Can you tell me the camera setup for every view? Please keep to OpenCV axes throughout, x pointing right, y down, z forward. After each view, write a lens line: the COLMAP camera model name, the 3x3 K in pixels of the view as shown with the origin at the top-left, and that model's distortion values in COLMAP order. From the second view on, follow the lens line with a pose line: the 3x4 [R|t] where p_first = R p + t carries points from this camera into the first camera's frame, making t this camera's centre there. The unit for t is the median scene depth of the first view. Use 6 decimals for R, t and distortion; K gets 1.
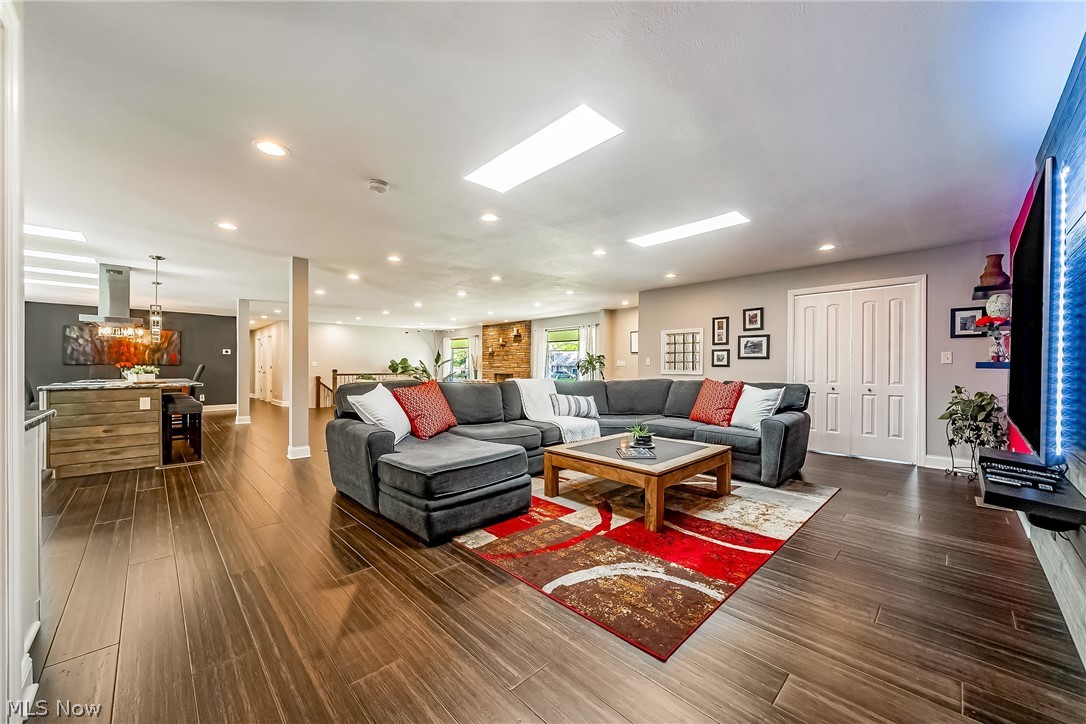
lens RADIAL K [[381.3, 0, 539.2], [0, 381.3, 365.9], [0, 0, 1]] dist [-0.014846, -0.000148]
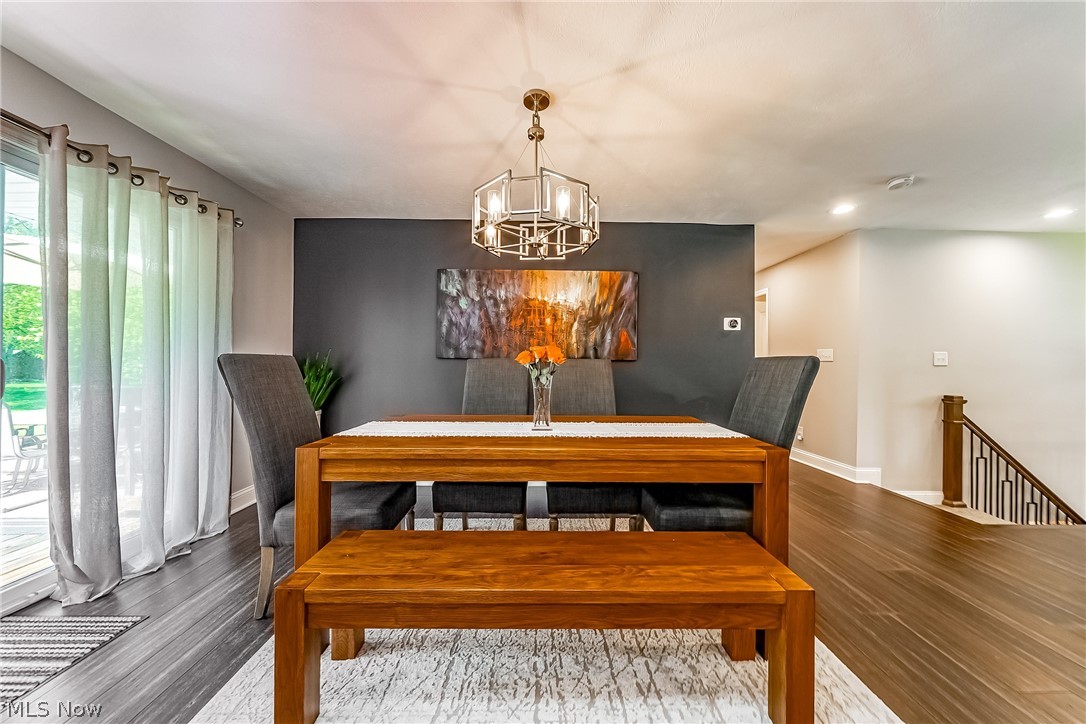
lens RADIAL K [[381.3, 0, 542.8], [0, 381.3, 363.2], [0, 0, 1]] dist [-0.014846, -0.000148]
pose [[0.704023, 0.001516, -0.710176, -0.843638], [-0.005418, 0.999980, -0.003235, 0.002398], [0.710157, 0.006125, 0.704017, 0.746700]]
